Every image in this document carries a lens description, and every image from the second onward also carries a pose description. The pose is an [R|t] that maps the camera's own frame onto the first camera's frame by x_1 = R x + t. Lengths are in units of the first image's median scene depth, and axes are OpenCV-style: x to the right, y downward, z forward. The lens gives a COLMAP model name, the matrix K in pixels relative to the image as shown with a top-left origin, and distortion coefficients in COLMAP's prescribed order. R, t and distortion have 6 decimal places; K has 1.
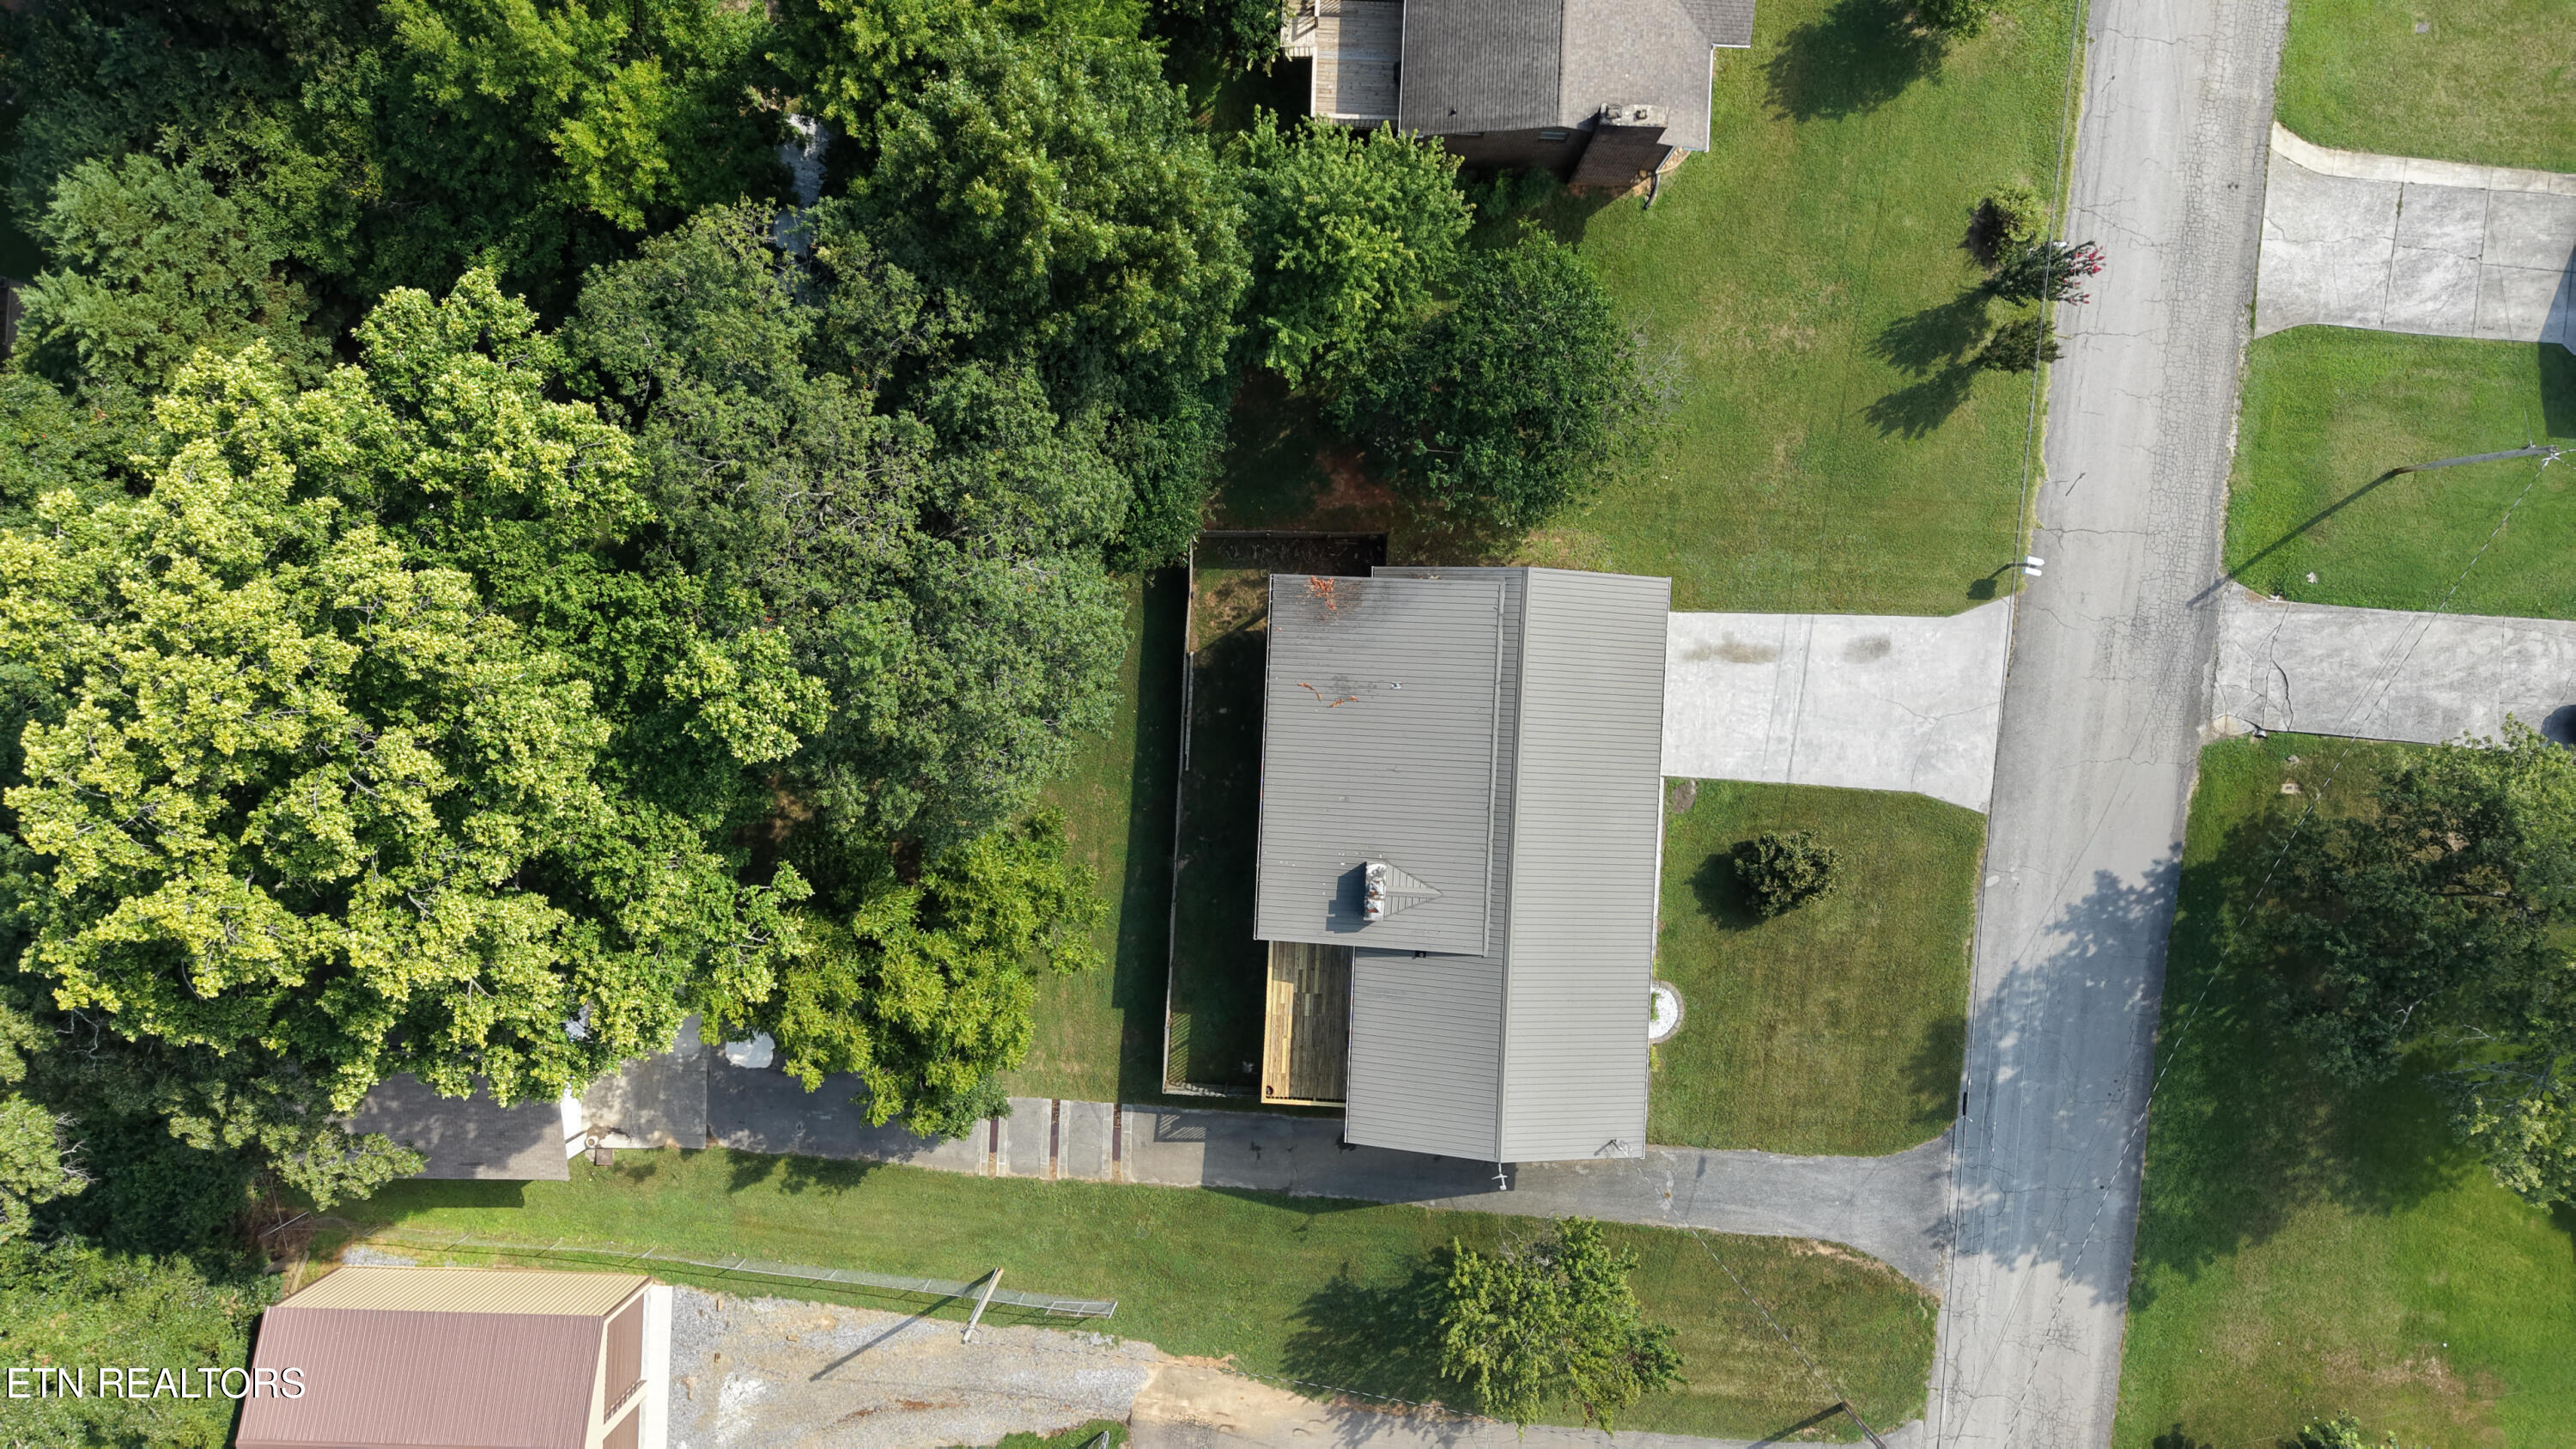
lens RADIAL K [[1772.3, 0, 1288.0], [0, 1772.3, 724.5], [0, 0, 1]] dist [0.005942, -0.048530]
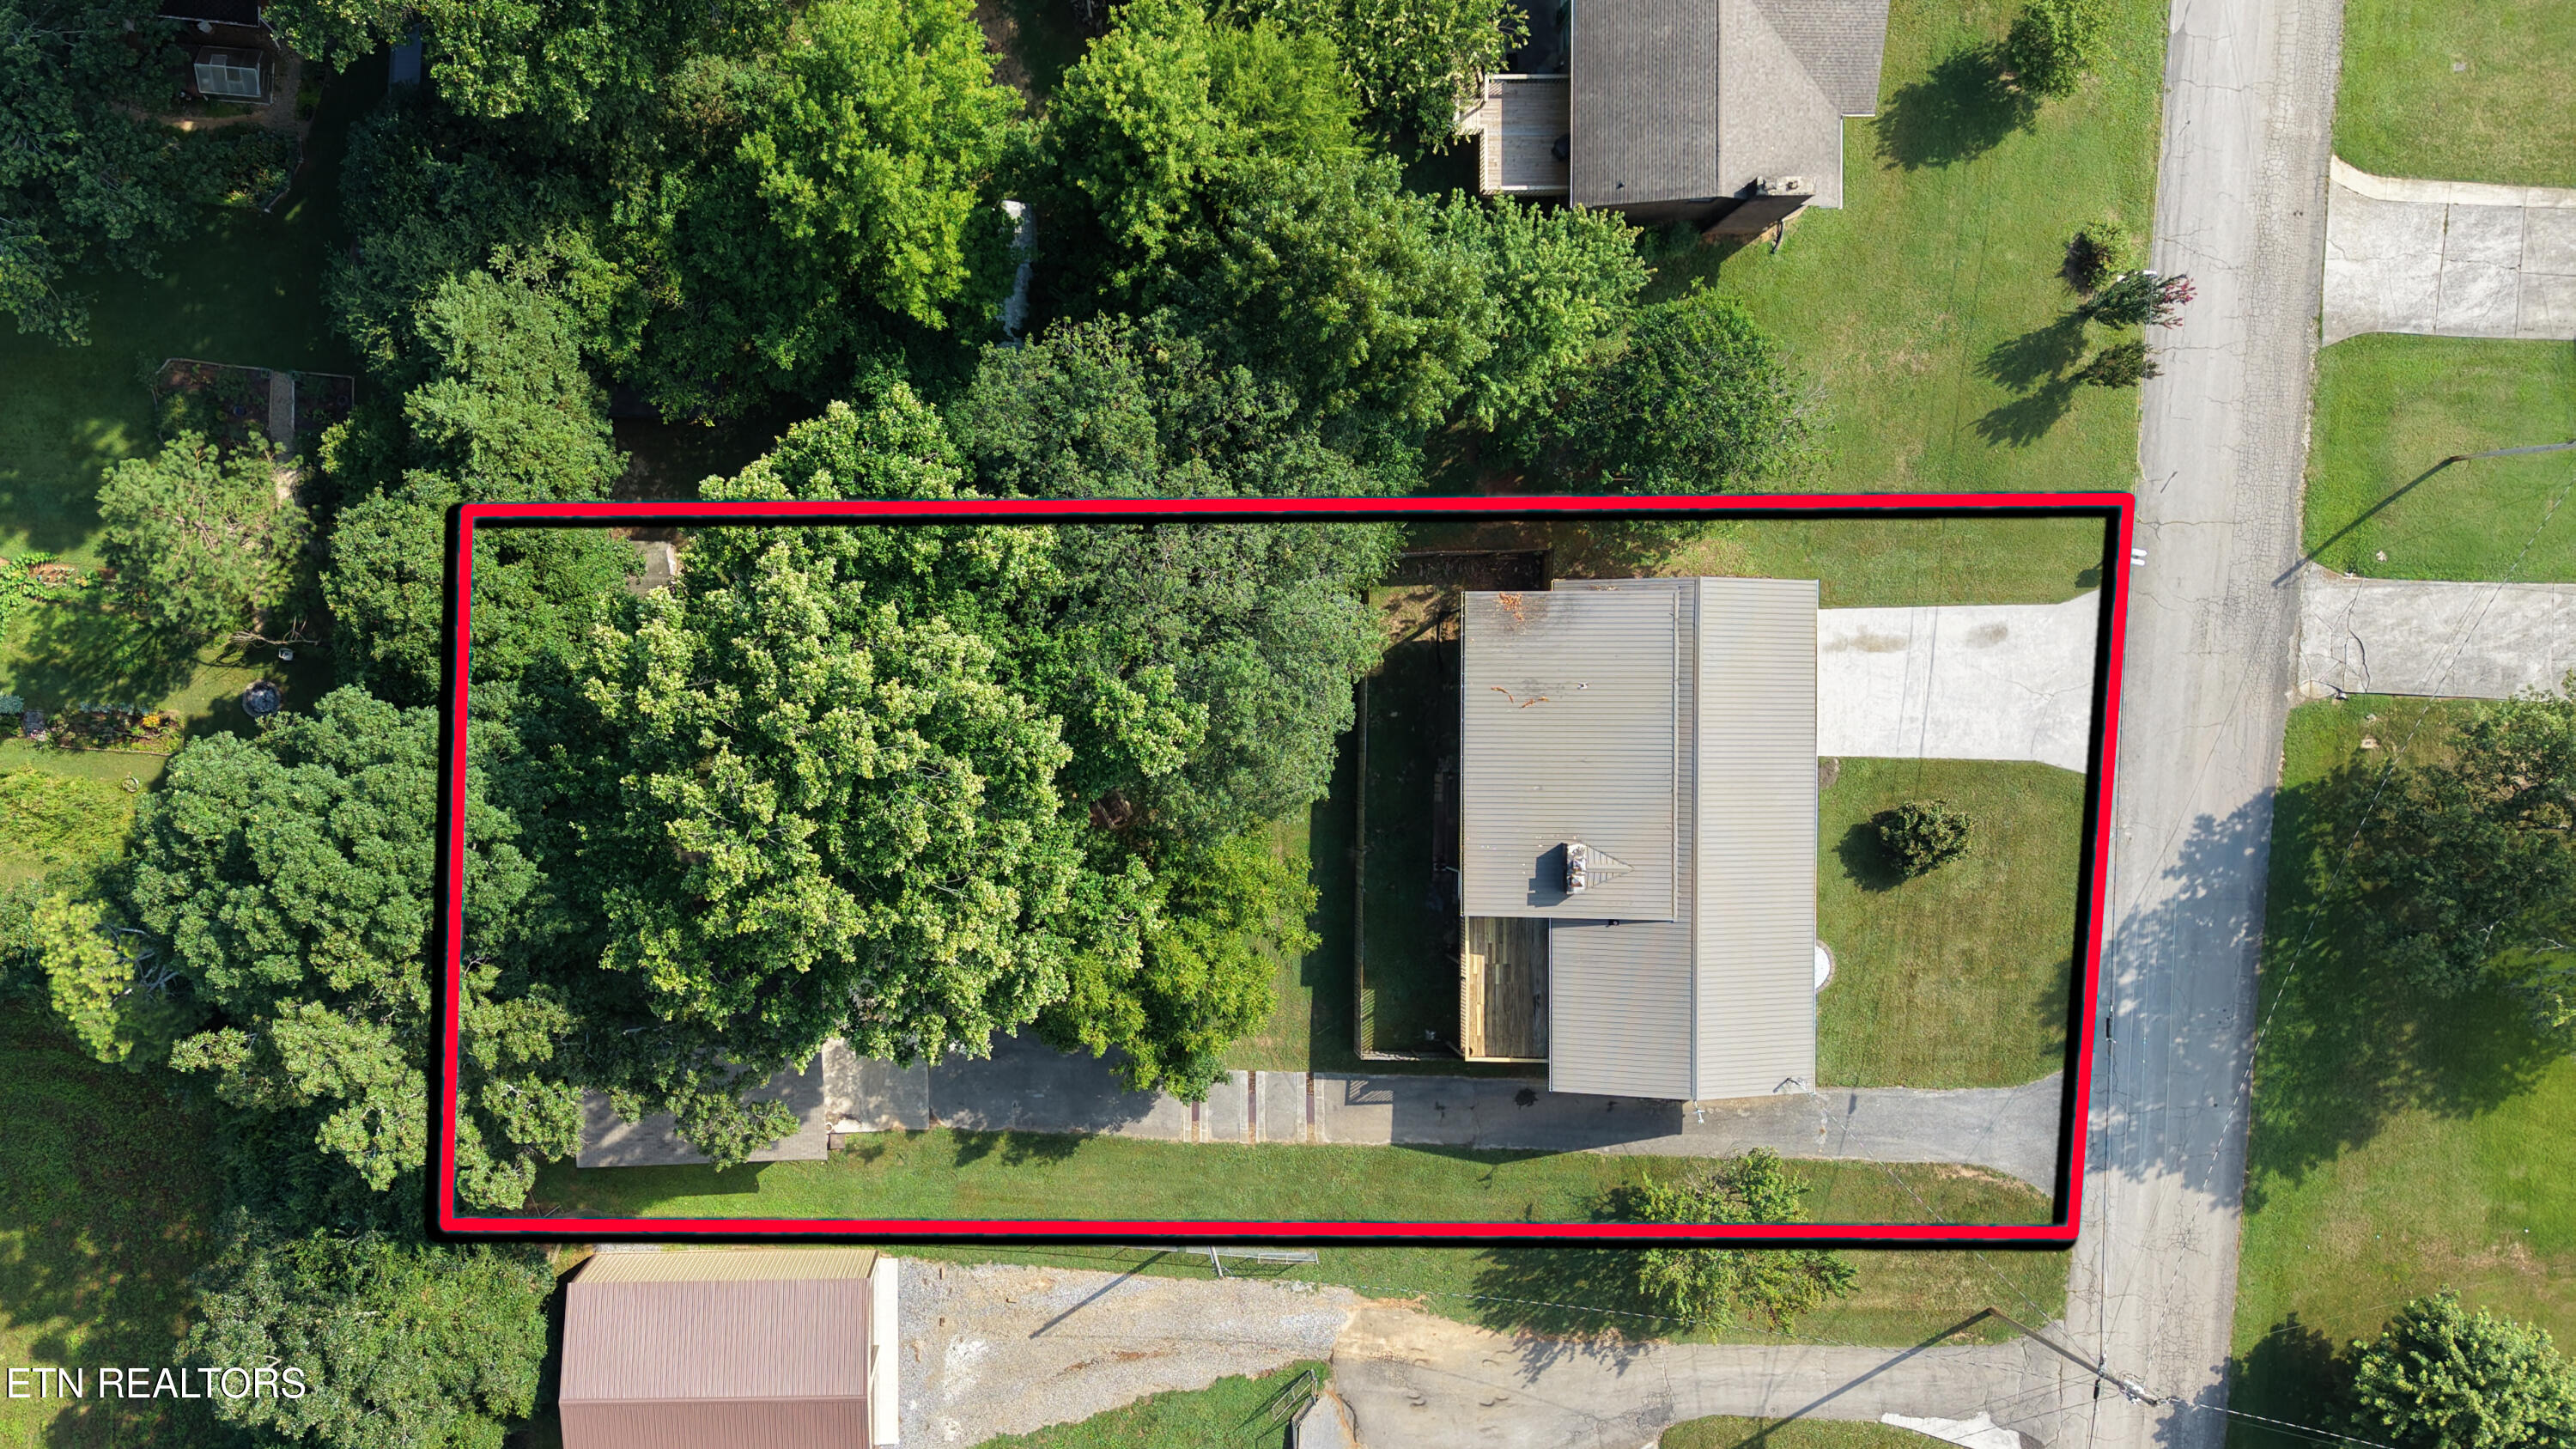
lens RADIAL K [[1780.5, 0, 1288.0], [0, 1780.5, 724.5], [0, 0, 1]] dist [-0.002073, -0.042061]
pose [[0.999034, -0.042364, -0.011713, -0.108765], [0.042382, 0.999101, 0.001323, -0.006545], [0.011647, -0.001818, 0.999931, -0.136724]]
